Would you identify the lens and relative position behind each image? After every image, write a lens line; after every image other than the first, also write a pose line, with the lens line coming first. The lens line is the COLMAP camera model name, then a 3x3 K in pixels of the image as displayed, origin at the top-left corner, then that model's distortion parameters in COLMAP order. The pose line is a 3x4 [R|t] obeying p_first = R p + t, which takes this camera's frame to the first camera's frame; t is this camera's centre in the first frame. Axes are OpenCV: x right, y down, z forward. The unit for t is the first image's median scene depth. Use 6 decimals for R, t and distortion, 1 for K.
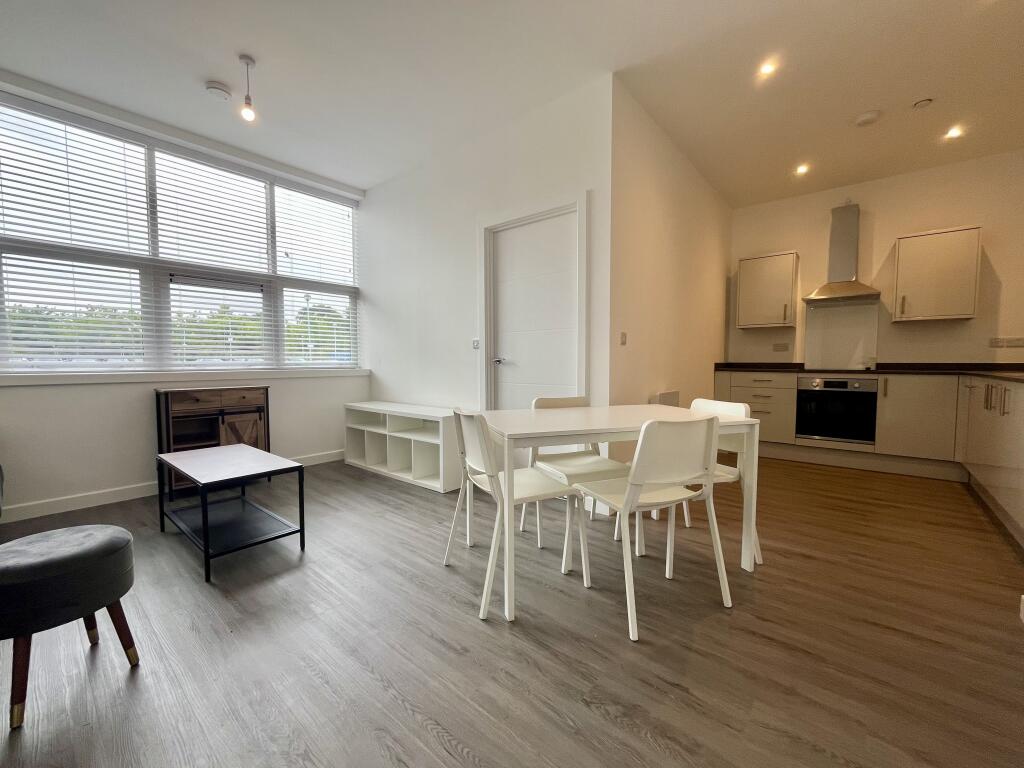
lens RADIAL K [[420.0, 0, 509.4], [0, 420.0, 387.8], [0, 0, 1]] dist [-0.004305, 0.000033]
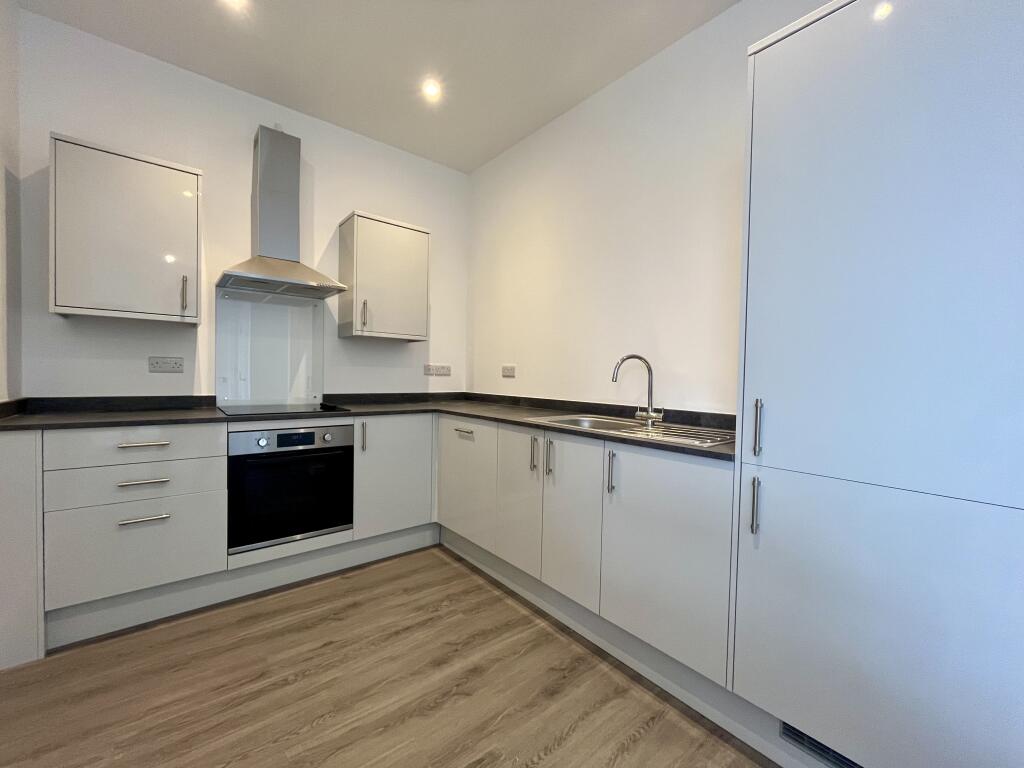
lens RADIAL K [[420.0, 0, 508.6], [0, 420.0, 383.6], [0, 0, 1]] dist [-0.004305, 0.000033]
pose [[0.177572, -0.021159, 0.983880, 0.309568], [0.037388, 0.999192, 0.014741, -0.086741], [-0.983397, 0.034168, 0.178220, 0.680035]]
